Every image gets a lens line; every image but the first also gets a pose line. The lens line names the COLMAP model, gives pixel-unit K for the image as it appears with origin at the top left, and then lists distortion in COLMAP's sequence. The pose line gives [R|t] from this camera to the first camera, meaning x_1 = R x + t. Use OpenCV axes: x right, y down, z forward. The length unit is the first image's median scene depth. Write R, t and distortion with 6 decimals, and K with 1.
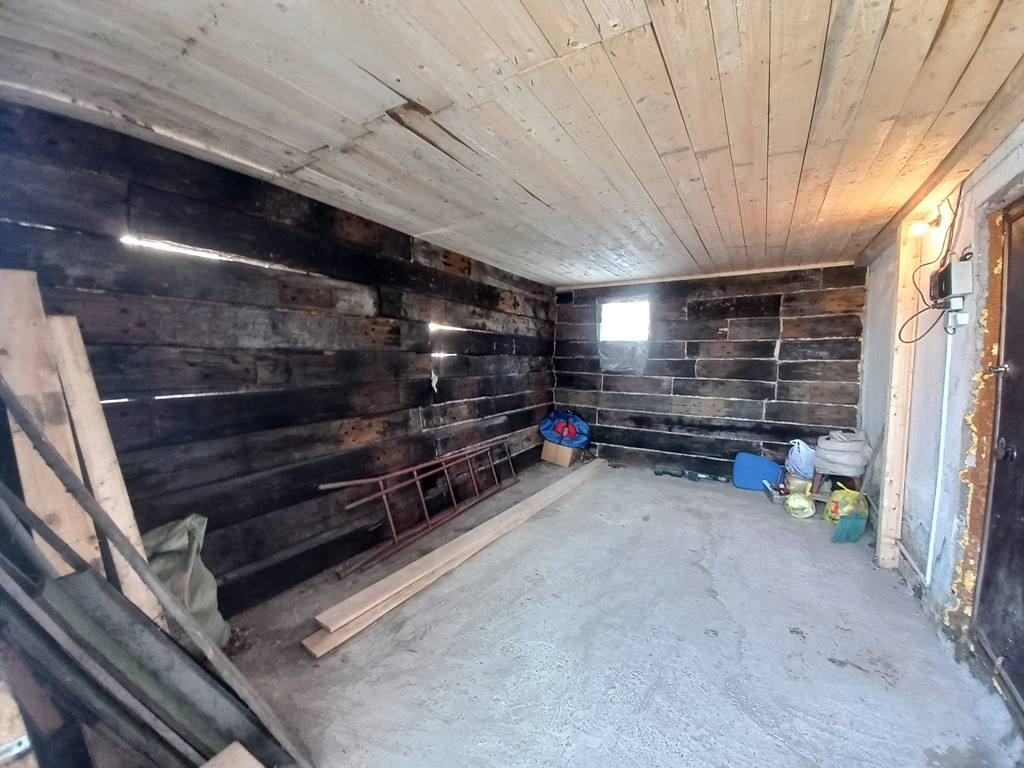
lens RADIAL K [[405.3, 0, 513.1], [0, 405.3, 386.1], [0, 0, 1]] dist [-0.002312, -0.006741]
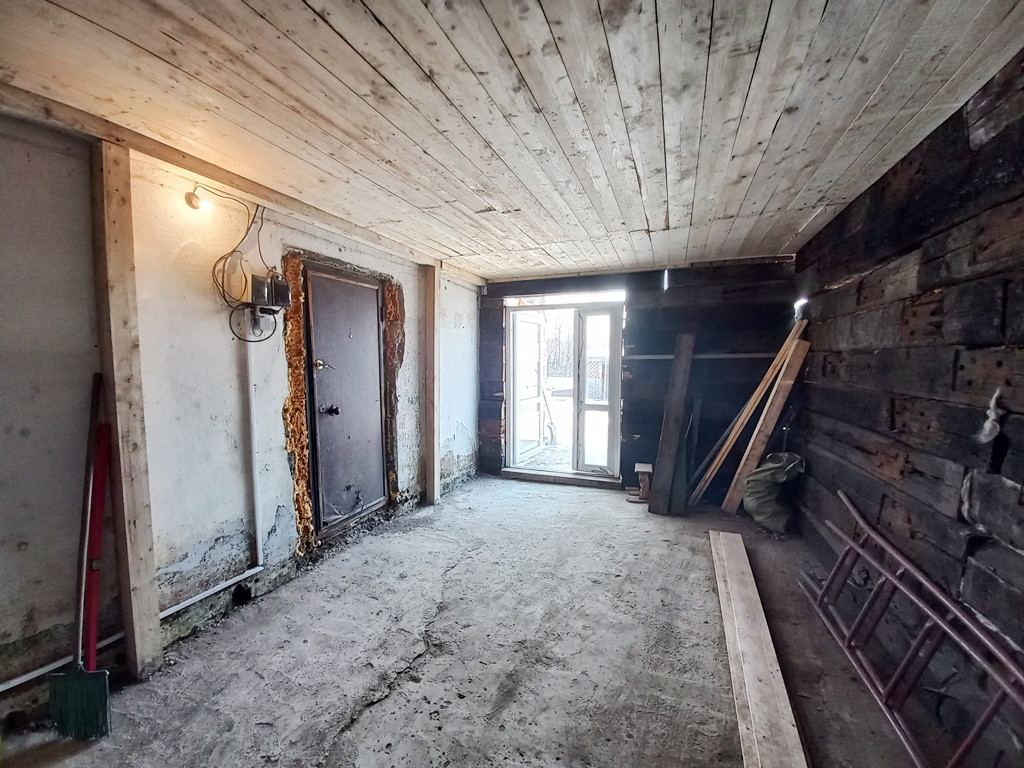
lens RADIAL K [[405.3, 0, 511.5], [0, 405.3, 385.1], [0, 0, 1]] dist [-0.002312, -0.006741]
pose [[-0.986291, 0.007983, -0.164825, 0.529767], [-0.015162, 0.990221, 0.138682, -0.147846], [0.164320, 0.139280, -0.976524, 2.057636]]
